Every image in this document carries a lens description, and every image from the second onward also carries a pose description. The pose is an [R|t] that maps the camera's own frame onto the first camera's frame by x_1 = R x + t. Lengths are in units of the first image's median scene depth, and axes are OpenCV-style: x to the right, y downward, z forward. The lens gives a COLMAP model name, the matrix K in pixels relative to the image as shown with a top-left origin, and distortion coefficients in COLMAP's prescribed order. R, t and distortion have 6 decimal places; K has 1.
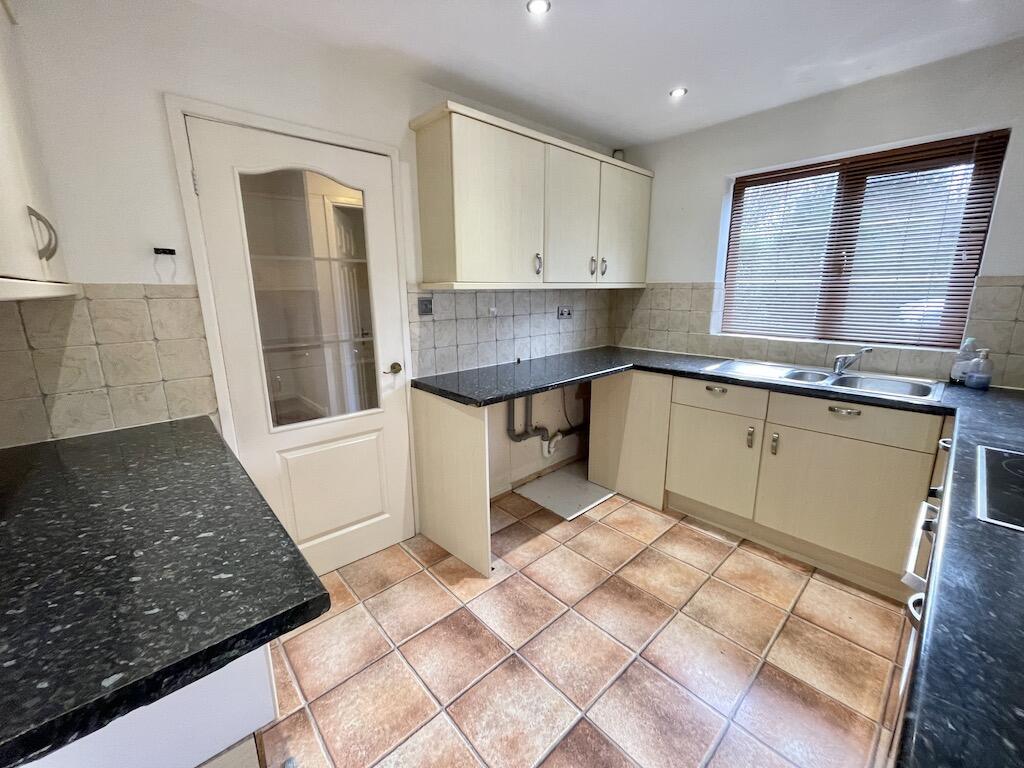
lens RADIAL K [[413.4, 0, 509.3], [0, 413.4, 381.4], [0, 0, 1]] dist [0.000546, -0.000270]
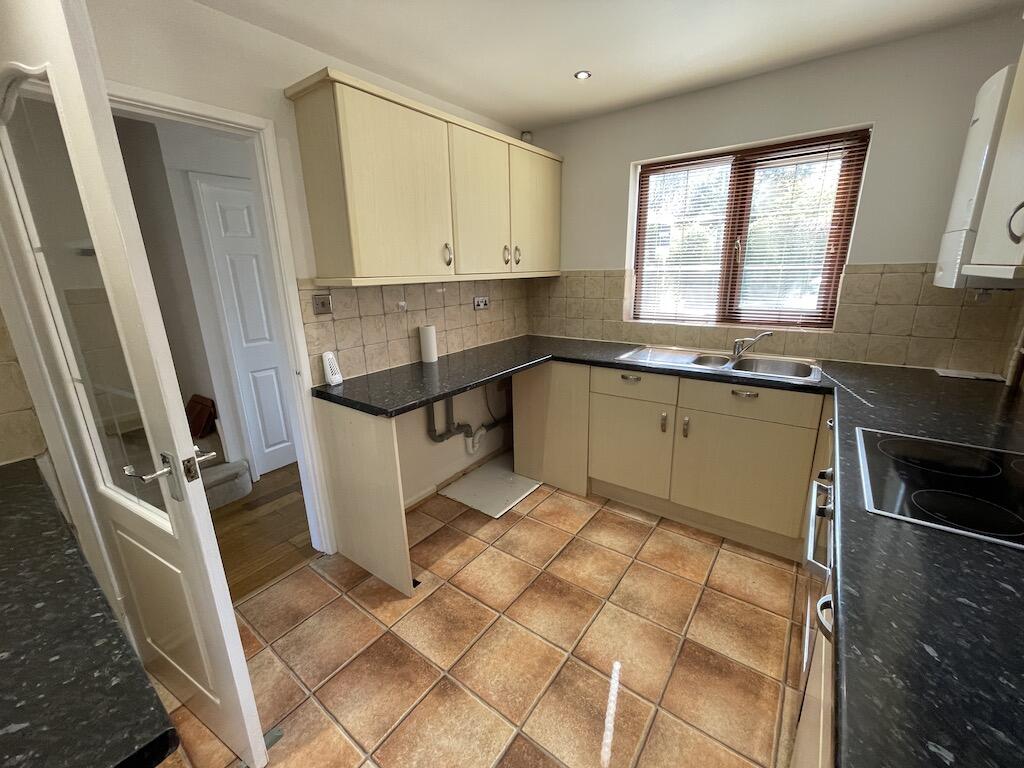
lens RADIAL K [[414.8, 0, 509.6], [0, 414.8, 381.4], [0, 0, 1]] dist [-0.001726, -0.000409]
pose [[0.981926, -0.062755, 0.178559, 0.025093], [0.054907, 0.997310, 0.048564, -0.043302], [-0.181127, -0.037882, 0.982730, 0.055172]]
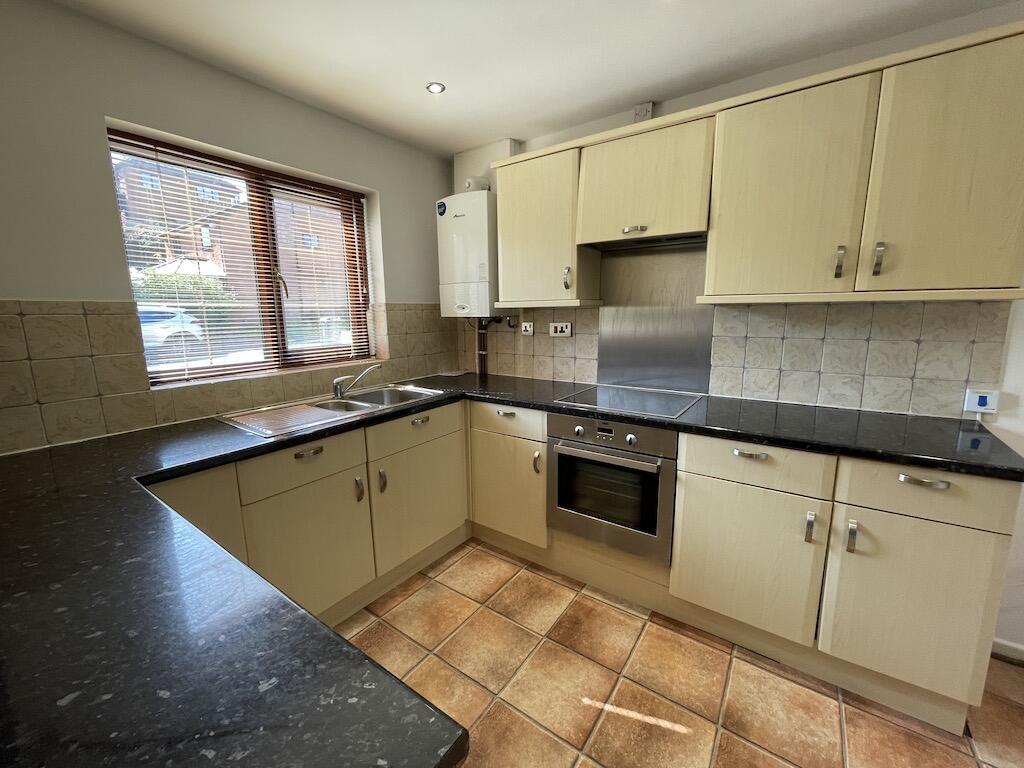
lens RADIAL K [[412.6, 0, 509.4], [0, 412.6, 381.4], [0, 0, 1]] dist [-0.001033, -0.000490]
pose [[-0.214628, -0.149902, 0.965124, -0.270113], [0.226489, 0.953578, 0.198476, -0.182934], [-0.950072, 0.261188, -0.170713, 0.891425]]
